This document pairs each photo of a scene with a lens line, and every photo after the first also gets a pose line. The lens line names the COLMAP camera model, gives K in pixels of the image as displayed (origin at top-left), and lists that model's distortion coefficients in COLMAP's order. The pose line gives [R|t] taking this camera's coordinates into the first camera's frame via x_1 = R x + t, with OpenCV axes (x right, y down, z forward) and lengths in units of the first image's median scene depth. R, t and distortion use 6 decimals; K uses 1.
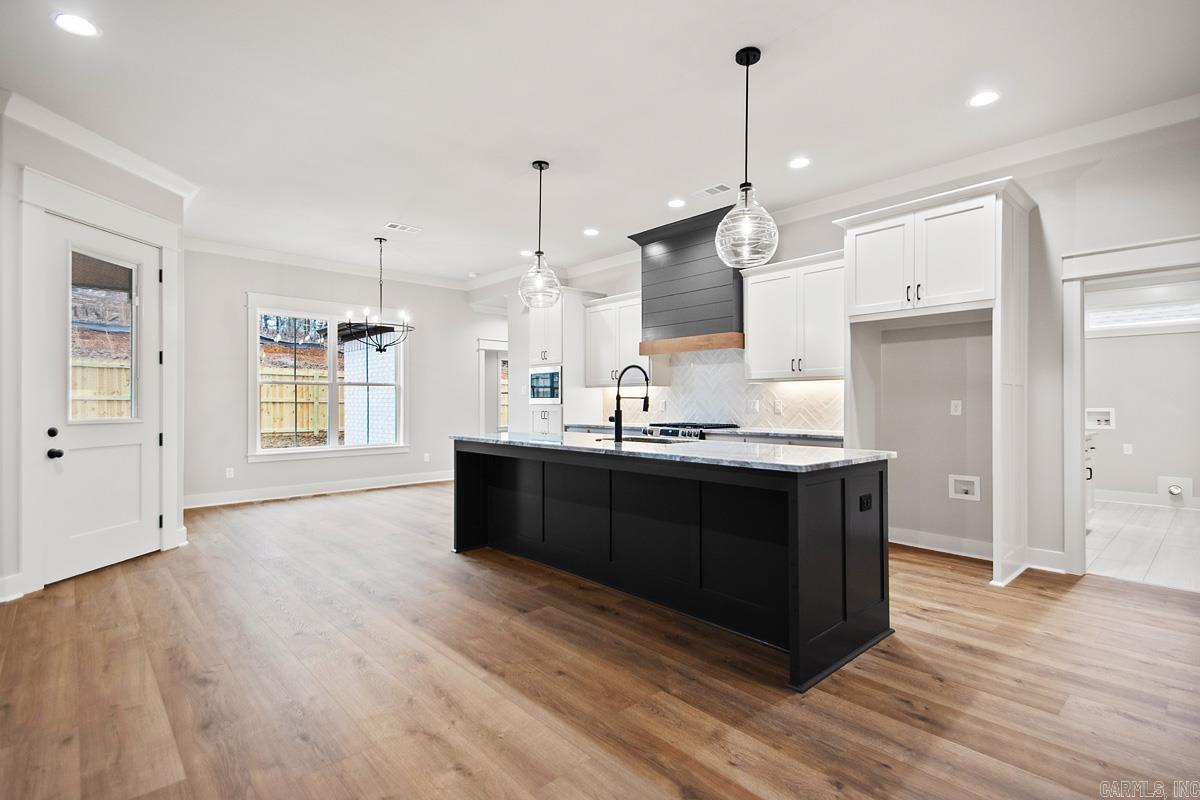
lens RADIAL K [[566.8, 0, 601.9], [0, 566.8, 400.8], [0, 0, 1]] dist [0.034376, -0.004579]
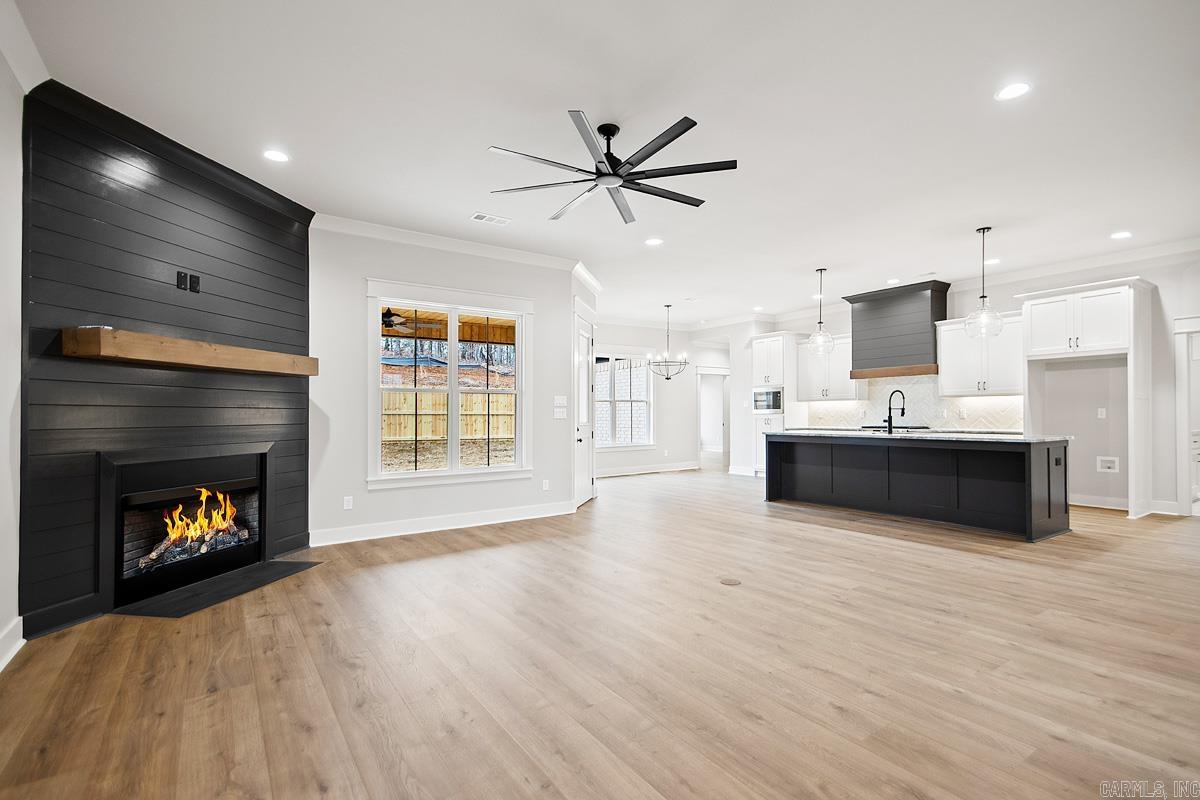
lens RADIAL K [[566.8, 0, 626.4], [0, 566.8, 413.1], [0, 0, 1]] dist [0.034376, -0.004579]
pose [[0.993703, -0.008671, -0.111708, -0.469339], [0.008722, 0.999962, -0.000031, 0.000929], [0.111704, -0.000944, 0.993741, -0.676433]]
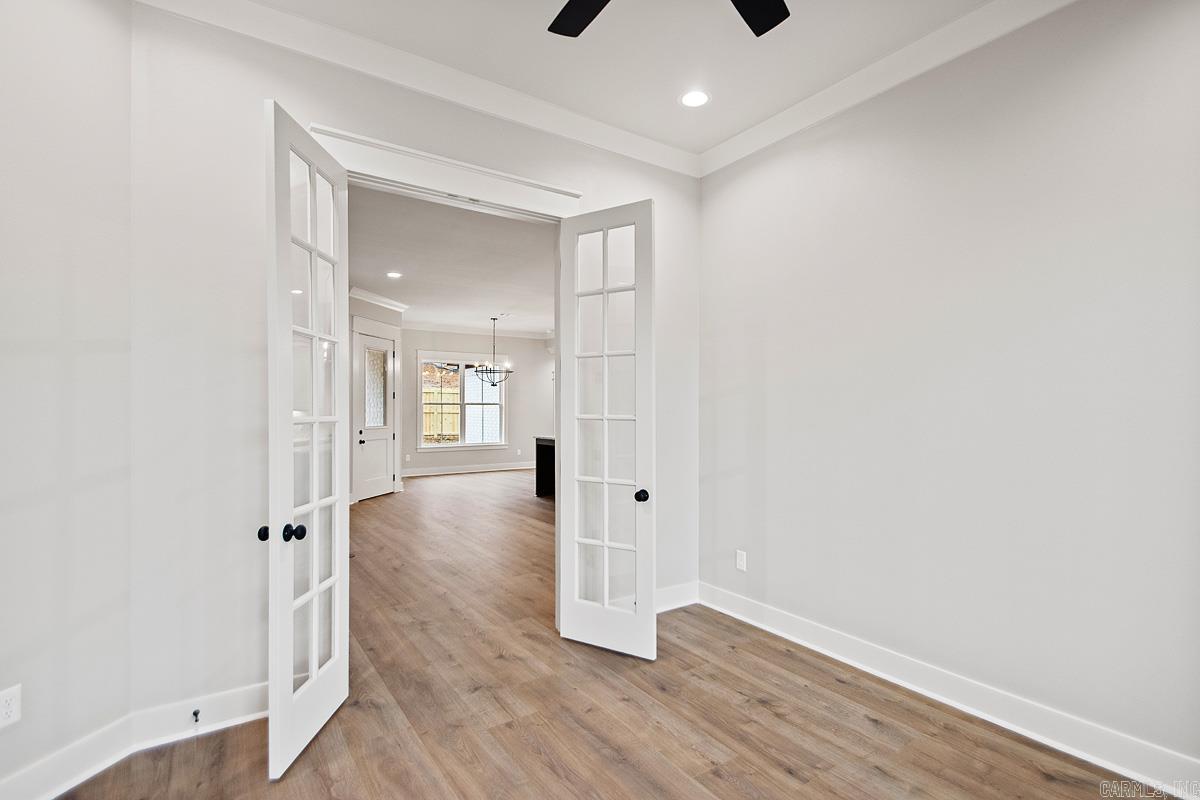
lens RADIAL K [[580.9, 0, 606.2], [0, 580.9, 397.8], [0, 0, 1]] dist [0.027592, 0.000076]
pose [[0.990527, 0.001142, -0.137312, 0.234875], [-0.003554, 0.999844, -0.017323, -0.034215], [0.137271, 0.017647, 0.990376, -0.878036]]
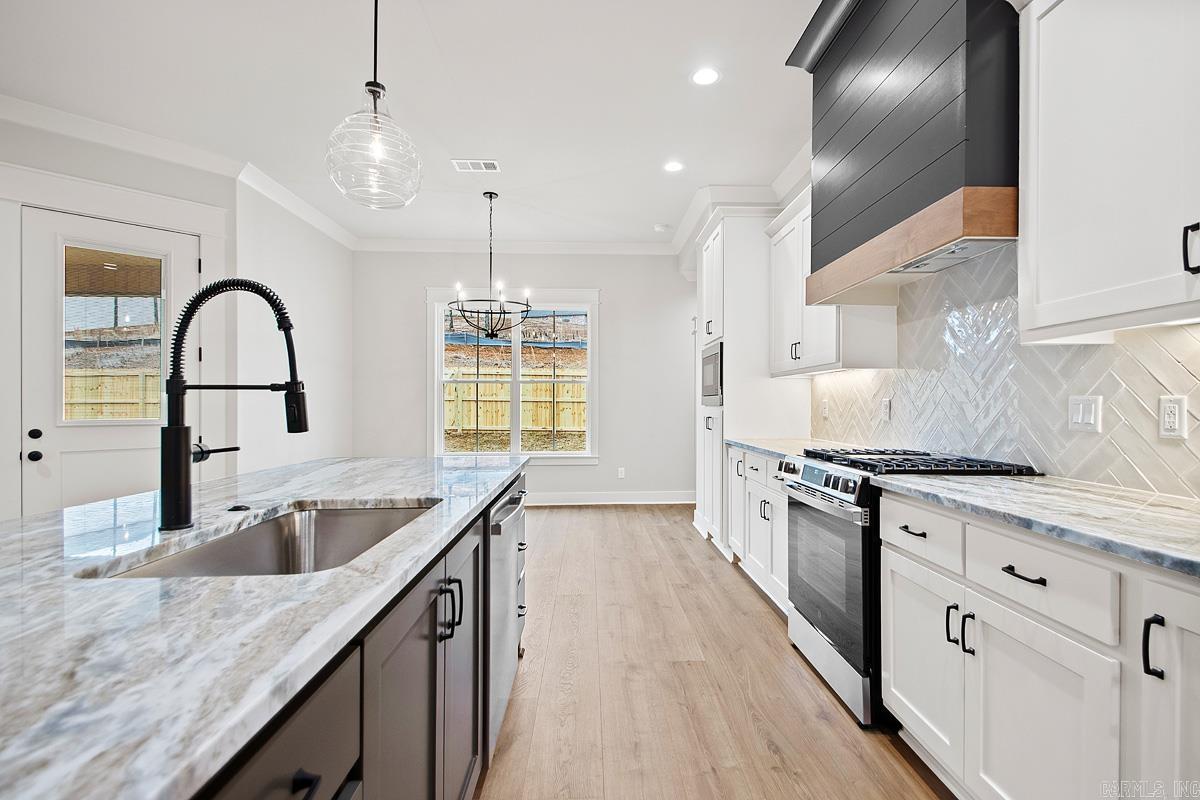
lens RADIAL K [[566.8, 0, 599.4], [0, 566.8, 404.6], [0, 0, 1]] dist [0.034376, -0.004579]
pose [[0.774843, 0.001781, -0.632151, 0.310539], [0.001208, 0.999990, 0.004298, 0.002663], [0.632153, -0.004094, 0.774833, 0.685423]]
